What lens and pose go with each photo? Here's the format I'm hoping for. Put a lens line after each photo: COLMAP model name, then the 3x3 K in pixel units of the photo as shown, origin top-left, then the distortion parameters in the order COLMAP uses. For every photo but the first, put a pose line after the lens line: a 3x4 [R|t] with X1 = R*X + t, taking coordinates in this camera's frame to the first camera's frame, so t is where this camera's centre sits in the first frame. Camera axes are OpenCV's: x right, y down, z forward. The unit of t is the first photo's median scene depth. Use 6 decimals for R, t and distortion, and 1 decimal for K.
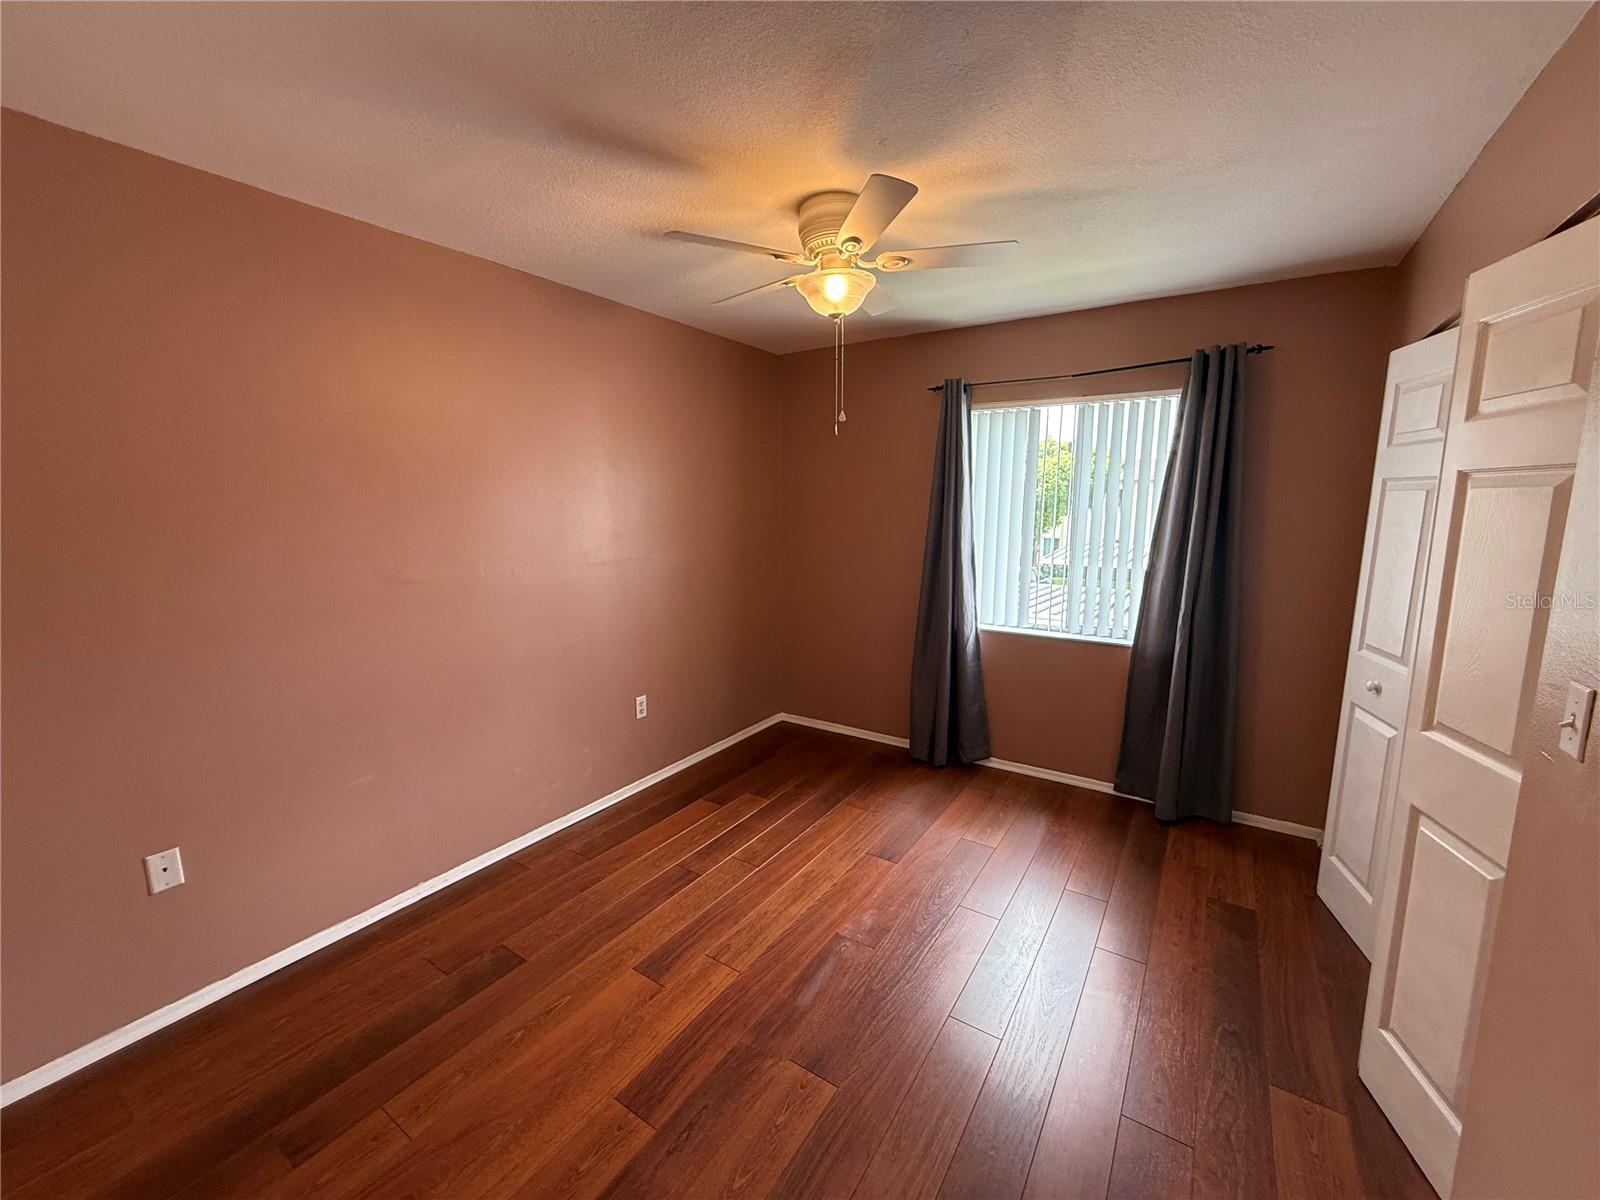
lens RADIAL K [[638.7, 0, 798.4], [0, 638.7, 597.1], [0, 0, 1]] dist [-0.001469, -0.000209]
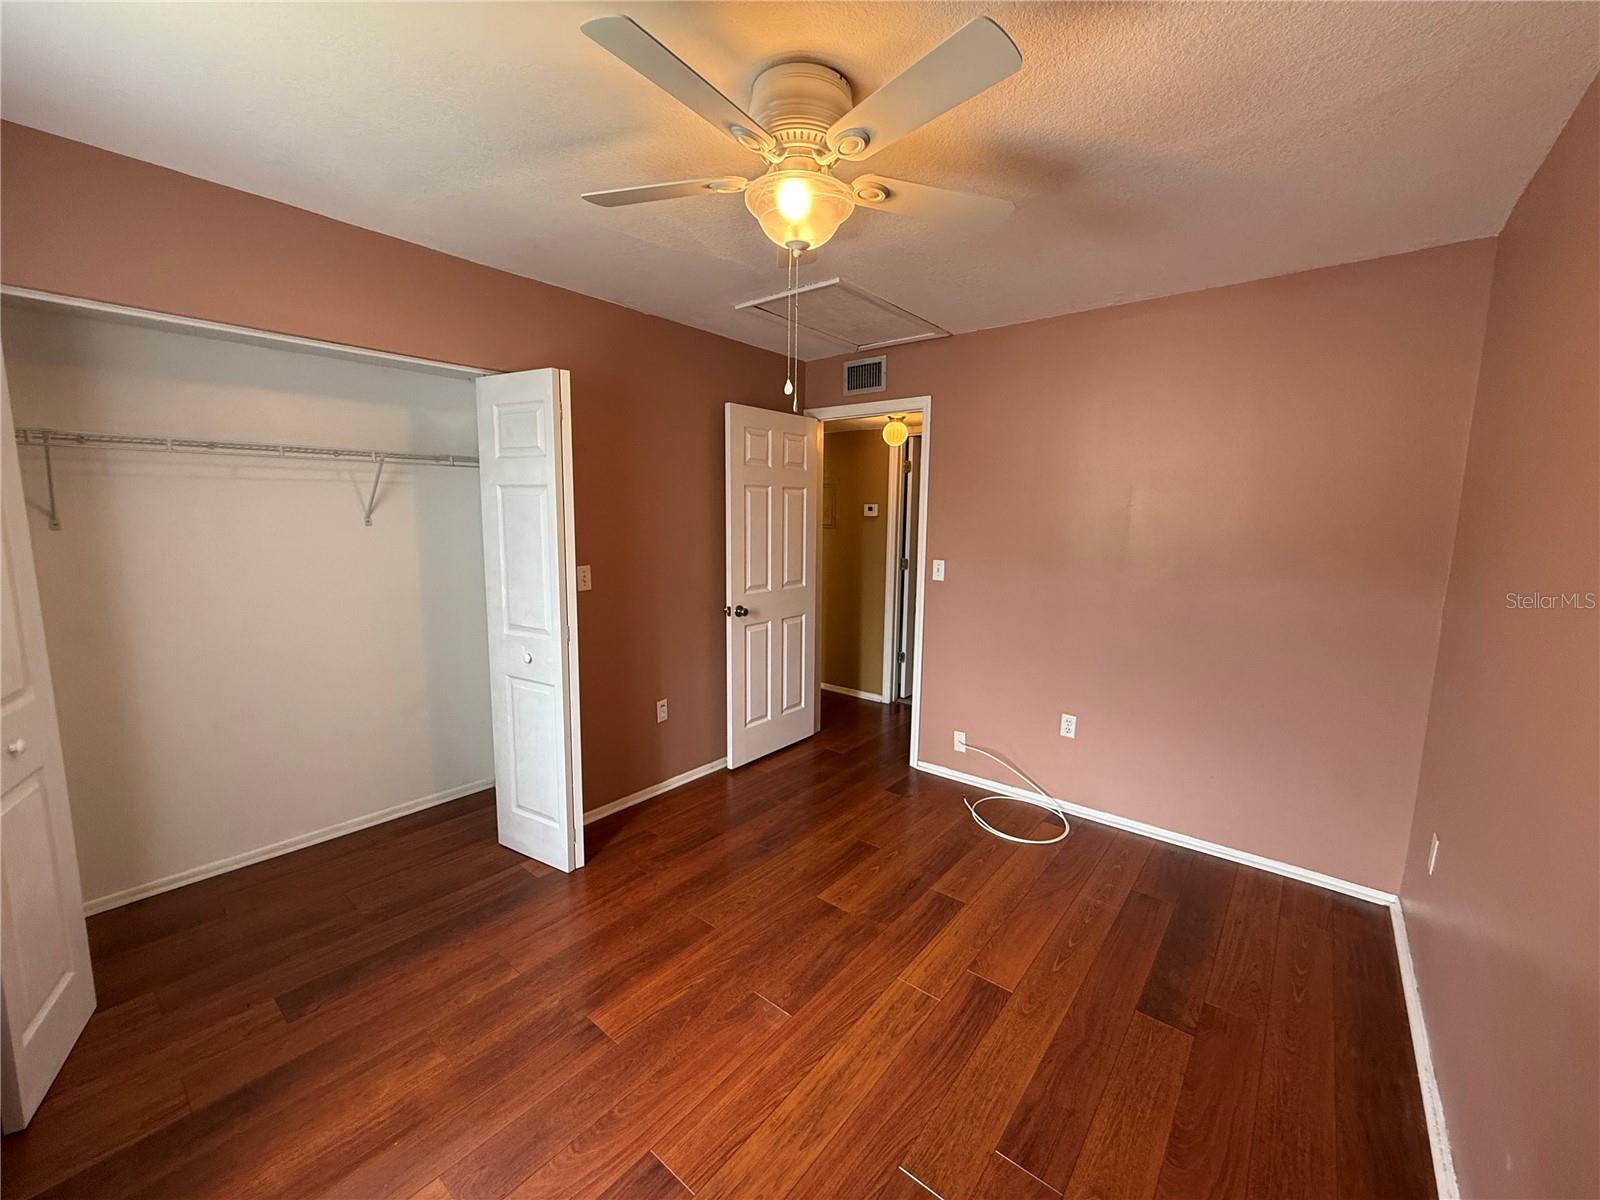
lens RADIAL K [[638.7, 0, 798.4], [0, 638.7, 597.1], [0, 0, 1]] dist [-0.001469, -0.000209]
pose [[-0.994774, -0.021979, 0.099704, -0.024544], [0.006974, 0.959647, 0.281121, -0.274579], [-0.101859, 0.280348, -0.954479, 1.875180]]
